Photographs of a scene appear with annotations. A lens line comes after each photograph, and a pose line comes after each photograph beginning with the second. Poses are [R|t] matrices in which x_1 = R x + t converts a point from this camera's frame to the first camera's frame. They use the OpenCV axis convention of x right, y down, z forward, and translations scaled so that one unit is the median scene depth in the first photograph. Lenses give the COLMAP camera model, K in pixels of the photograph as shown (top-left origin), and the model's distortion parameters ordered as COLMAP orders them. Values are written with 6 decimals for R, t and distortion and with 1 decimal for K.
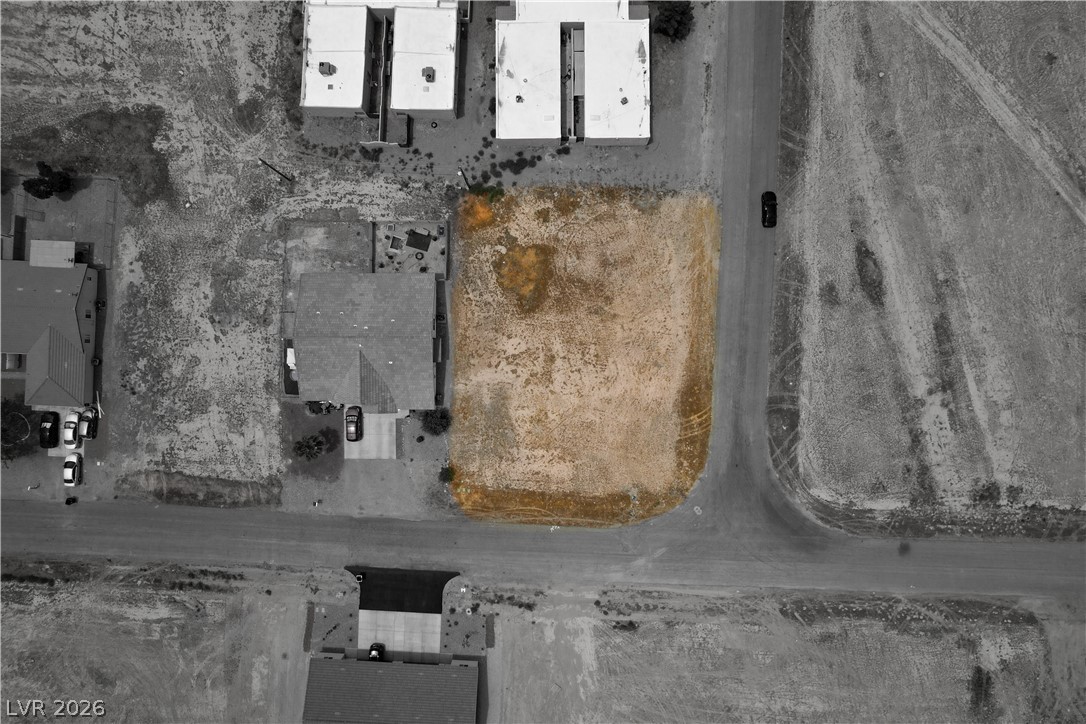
lens RADIAL K [[688.5, 0, 546.5], [0, 688.5, 363.5], [0, 0, 1]] dist [-0.082054, 0.075660]
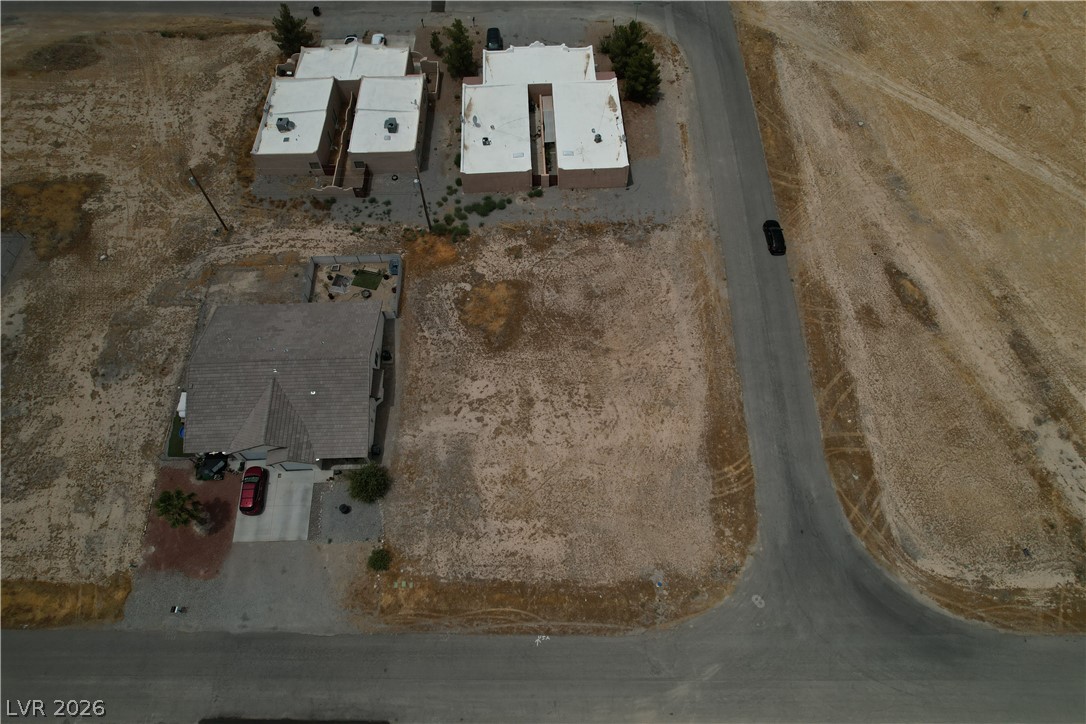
lens RADIAL K [[688.5, 0, 546.5], [0, 688.5, 363.5], [0, 0, 1]] dist [-0.082054, 0.075660]
pose [[0.999167, -0.036844, 0.017528, 0.014680], [0.040710, 0.871539, -0.488634, 0.327417], [0.002727, 0.488940, 0.872313, 0.317695]]
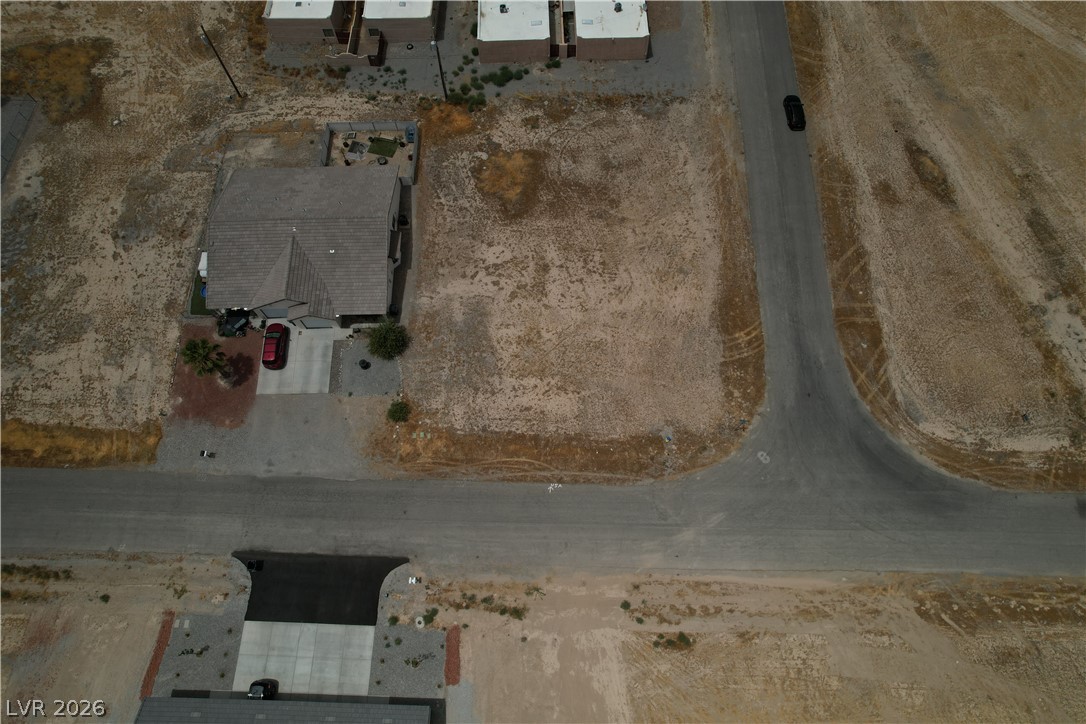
lens RADIAL K [[688.5, 0, 546.5], [0, 688.5, 363.5], [0, 0, 1]] dist [-0.082054, 0.075660]
pose [[0.999778, -0.020366, 0.005467, 0.002982], [0.020882, 0.920124, -0.391071, 0.391754], [0.002934, 0.391098, 0.920344, 0.336217]]
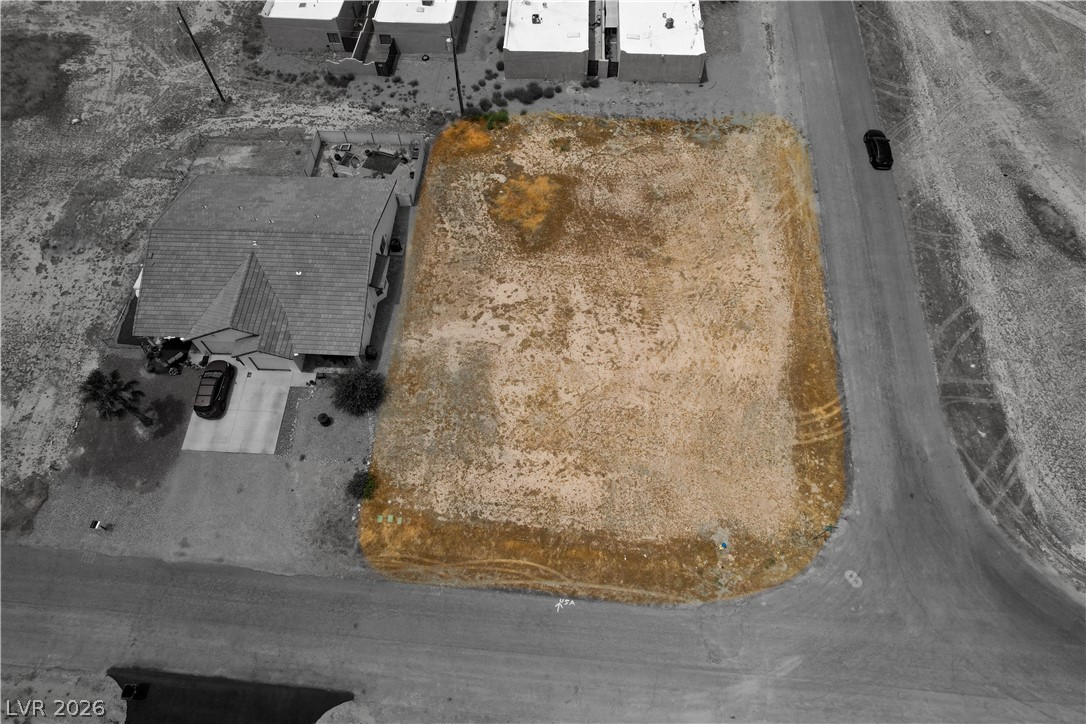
lens RADIAL K [[688.5, 0, 546.5], [0, 688.5, 363.5], [0, 0, 1]] dist [-0.082054, 0.075660]
pose [[0.999082, 0.037867, -0.020034, 0.002616], [-0.042816, 0.866929, -0.496590, 0.333488], [-0.001436, 0.496992, 0.867754, 0.497651]]
